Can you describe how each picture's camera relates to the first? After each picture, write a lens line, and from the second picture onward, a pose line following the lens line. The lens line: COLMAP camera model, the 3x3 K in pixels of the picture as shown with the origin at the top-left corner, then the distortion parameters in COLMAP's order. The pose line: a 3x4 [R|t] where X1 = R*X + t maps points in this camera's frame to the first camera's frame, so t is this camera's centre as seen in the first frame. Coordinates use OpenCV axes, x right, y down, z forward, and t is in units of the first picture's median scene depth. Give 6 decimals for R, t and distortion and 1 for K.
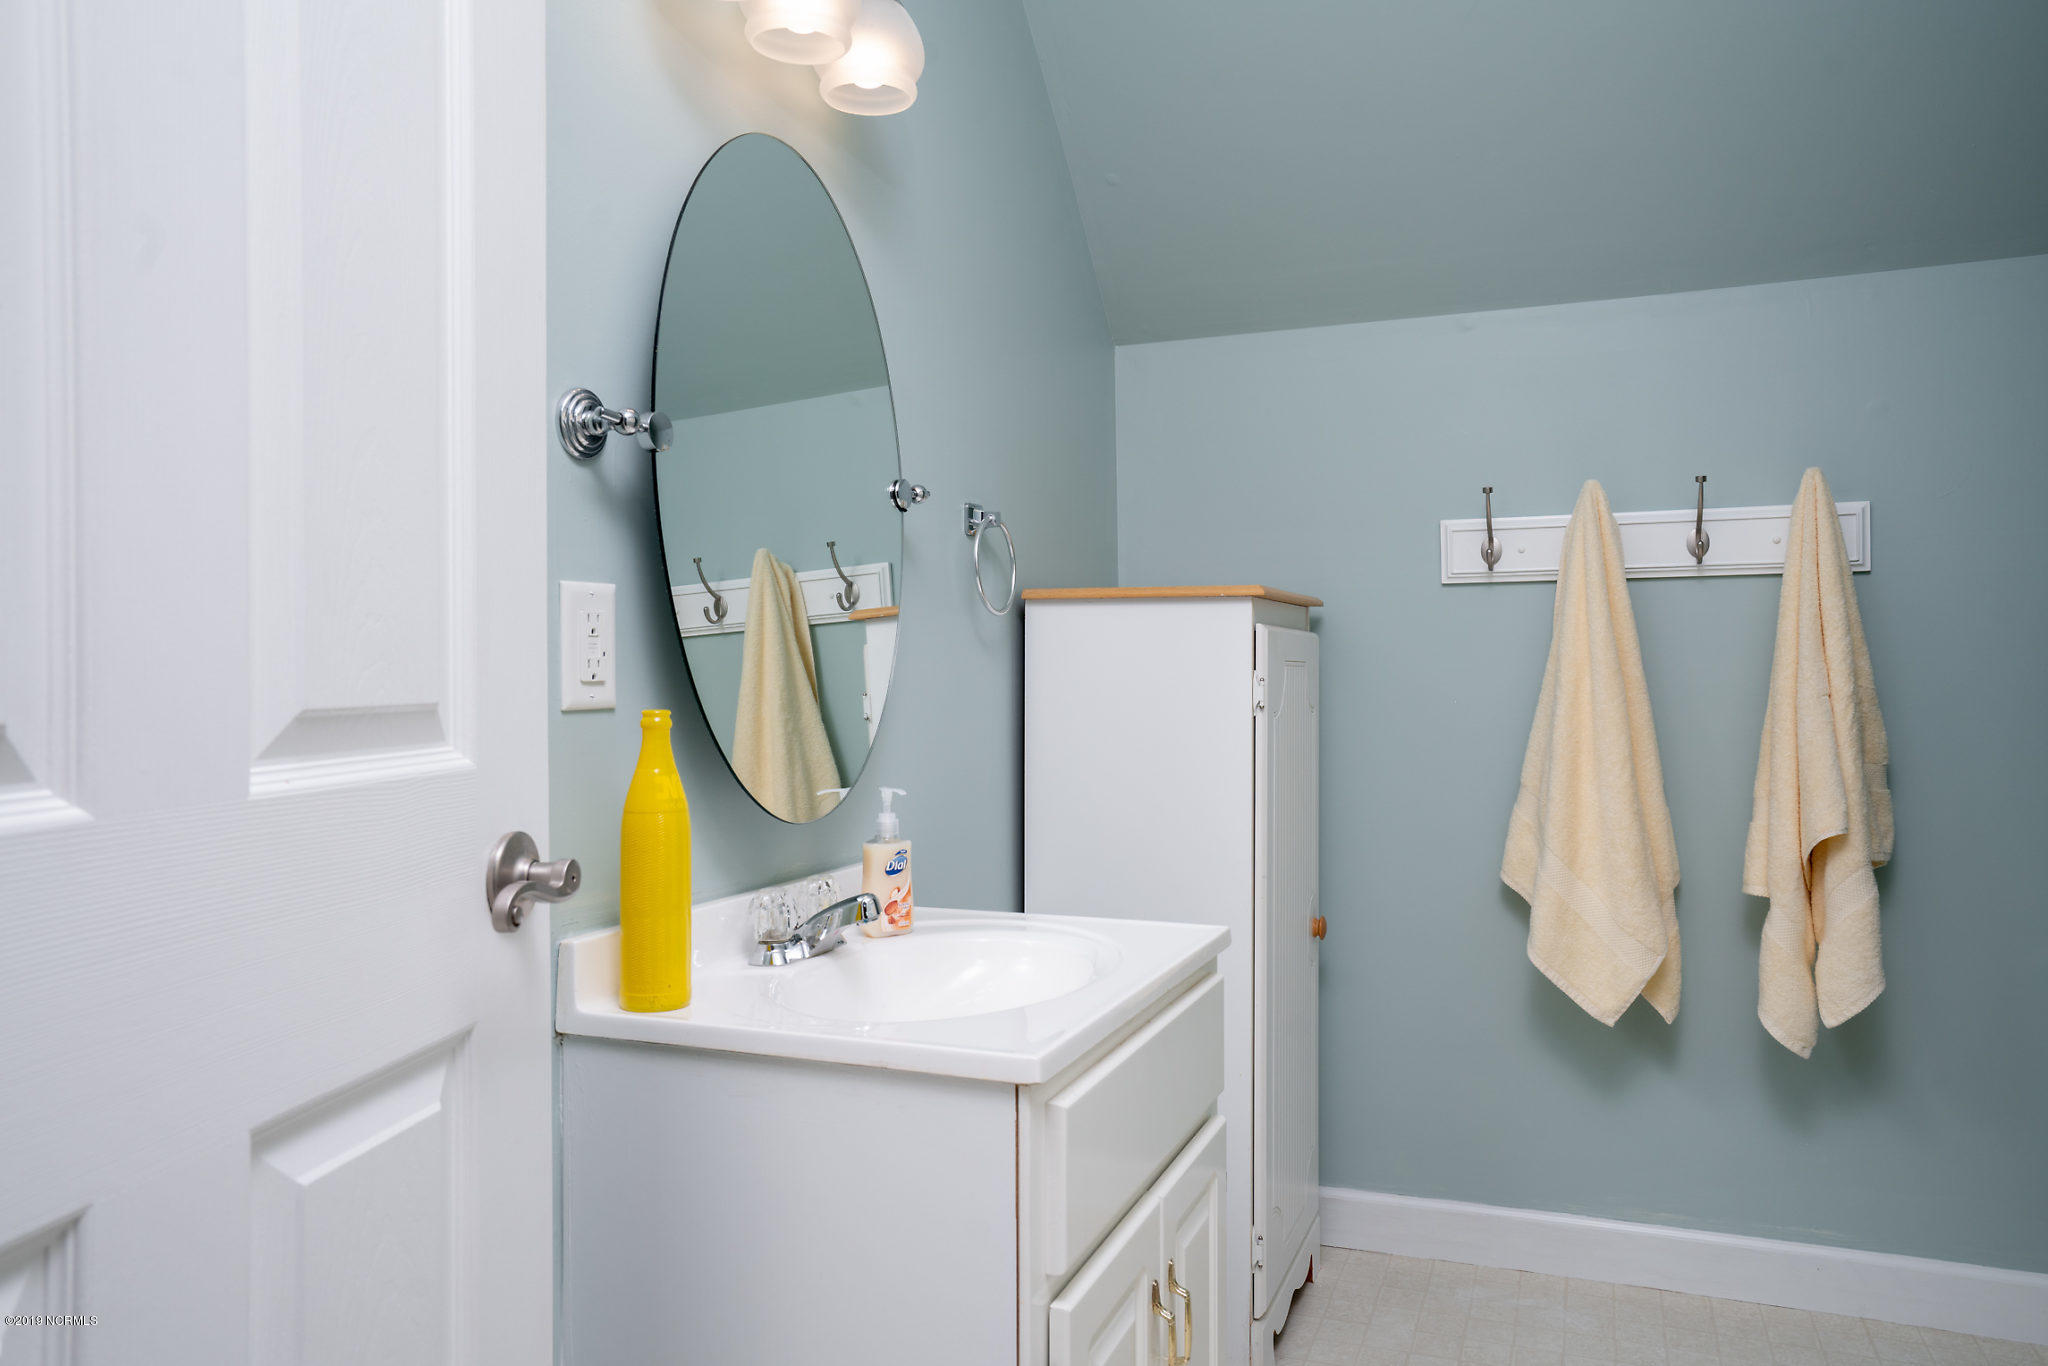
lens RADIAL K [[1332.0, 0, 1024.8], [0, 1332.0, 679.1], [0, 0, 1]] dist [0.010640, 0.009092]
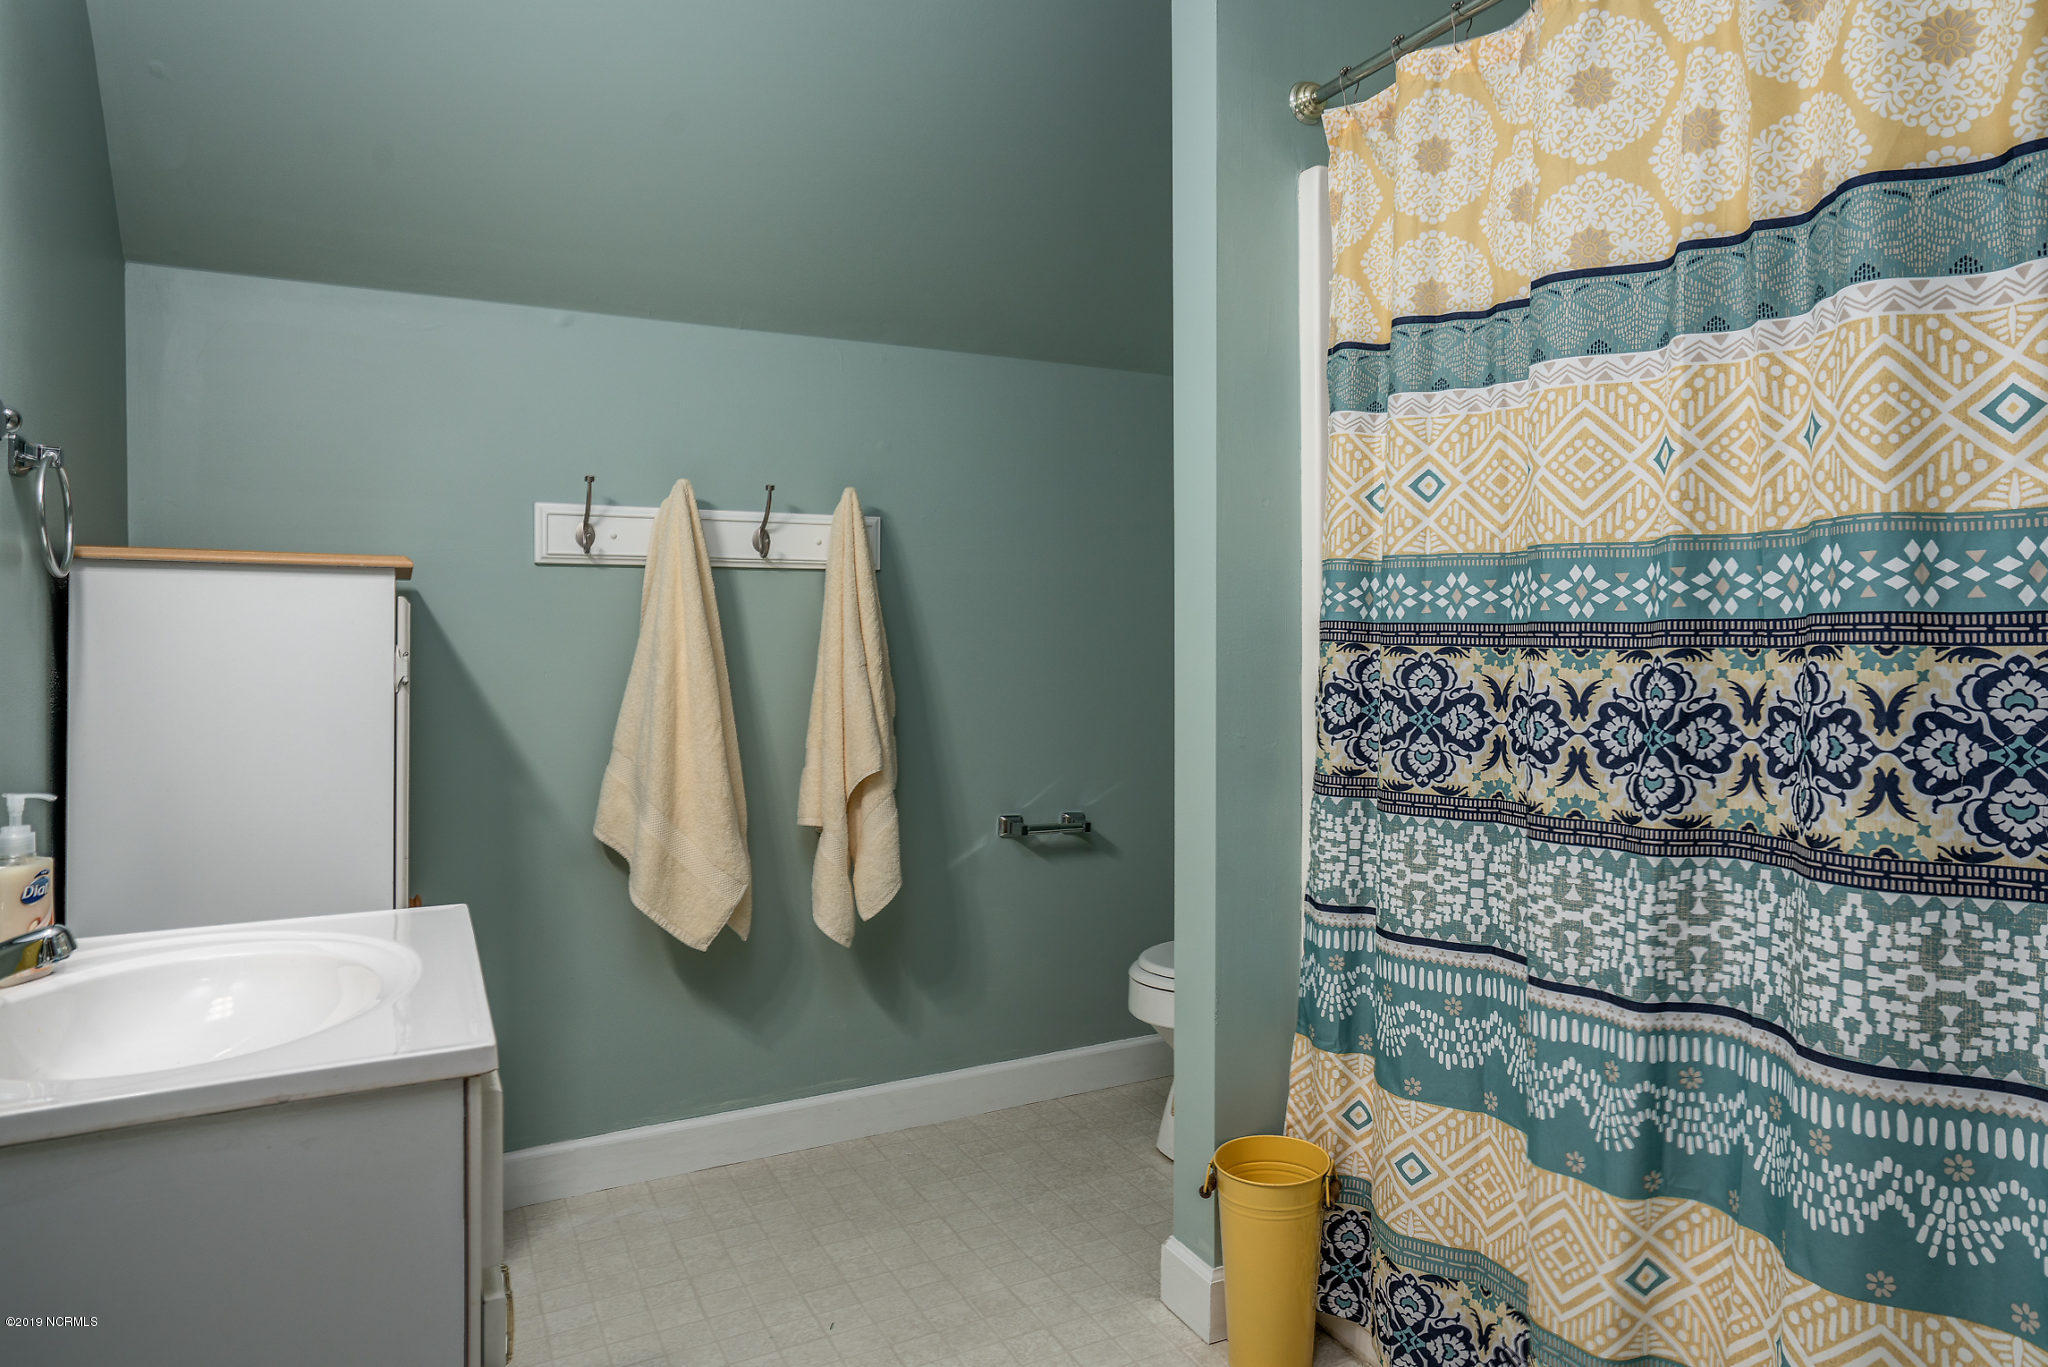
lens RADIAL K [[1250.6, 0, 1025.2], [0, 1250.6, 674.1], [0, 0, 1]] dist [0.001426, 0.001804]
pose [[0.685290, -0.013446, 0.728146, -0.160624], [0.002711, 0.999870, 0.015913, 0.001712], [-0.728265, -0.008931, 0.685237, 0.050516]]
